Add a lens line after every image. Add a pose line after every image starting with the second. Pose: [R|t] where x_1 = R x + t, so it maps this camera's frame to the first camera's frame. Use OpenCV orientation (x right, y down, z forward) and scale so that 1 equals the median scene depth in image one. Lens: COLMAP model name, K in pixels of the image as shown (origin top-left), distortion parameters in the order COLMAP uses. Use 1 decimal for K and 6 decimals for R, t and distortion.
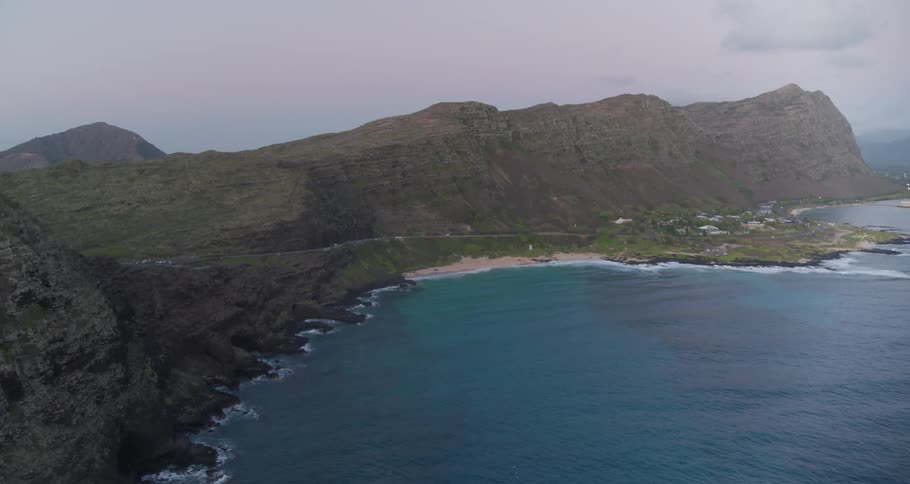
lens RADIAL K [[624.5, 0, 463.6], [0, 624.5, 239.9], [0, 0, 1]] dist [-0.117603, 0.080277]
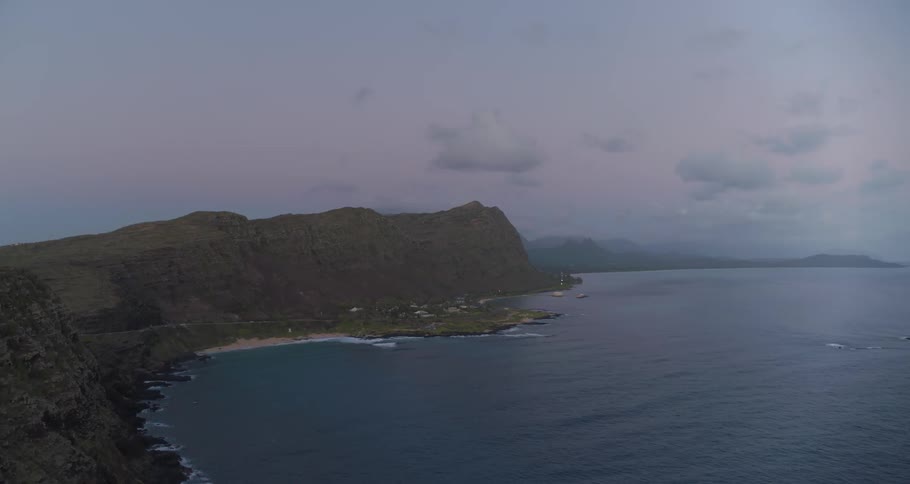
lens RADIAL K [[624.5, 0, 463.6], [0, 624.5, 239.9], [0, 0, 1]] dist [-0.117603, 0.080277]
pose [[0.893050, 0.021423, 0.449446, -0.124958], [0.052675, 0.987020, -0.151711, 0.034273], [-0.446863, 0.159160, 0.880331, -0.246663]]
